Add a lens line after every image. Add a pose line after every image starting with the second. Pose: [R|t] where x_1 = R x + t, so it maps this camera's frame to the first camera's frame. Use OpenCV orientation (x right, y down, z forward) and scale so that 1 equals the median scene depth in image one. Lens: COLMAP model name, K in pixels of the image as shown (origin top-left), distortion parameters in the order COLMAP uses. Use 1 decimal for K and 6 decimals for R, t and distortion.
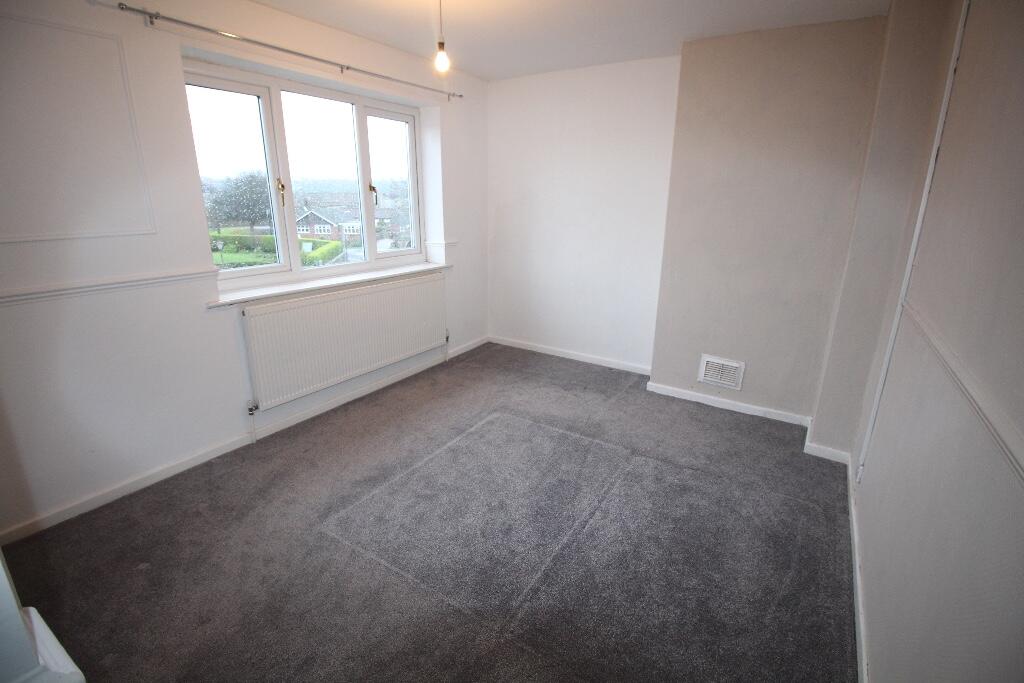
lens RADIAL K [[474.3, 0, 516.2], [0, 474.3, 330.8], [0, 0, 1]] dist [0.003176, -0.010941]
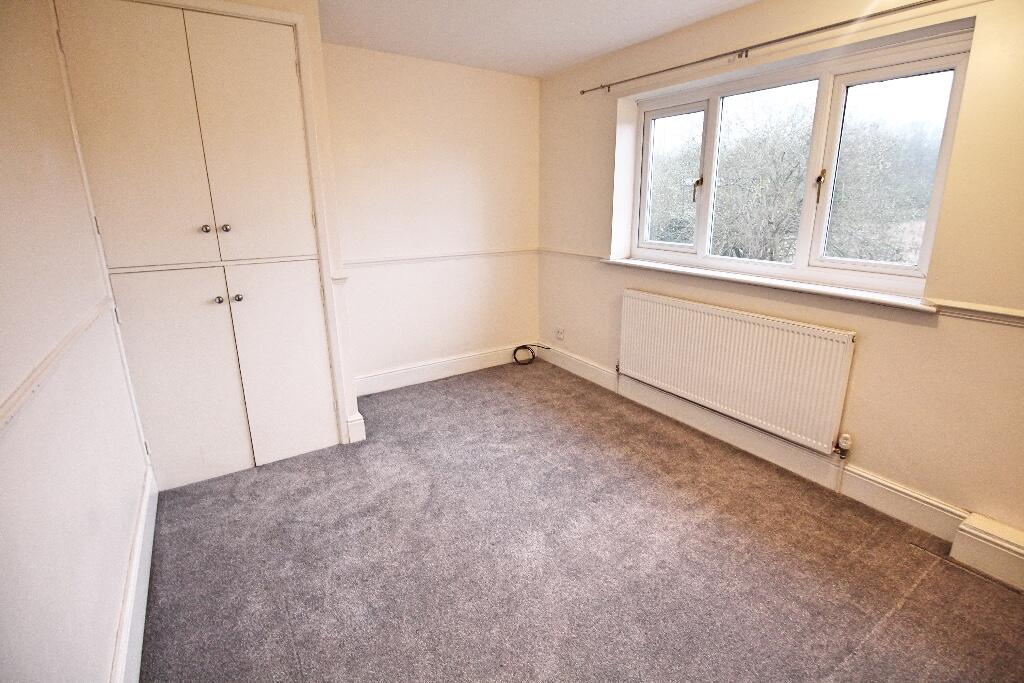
lens RADIAL K [[474.3, 0, 516.2], [0, 474.3, 330.8], [0, 0, 1]] dist [0.003176, -0.010941]
pose [[-0.400049, 0.238496, -0.884918, 0.676714], [-0.247762, 0.901453, 0.354960, -0.312388], [0.882369, 0.361251, -0.301535, 1.098762]]
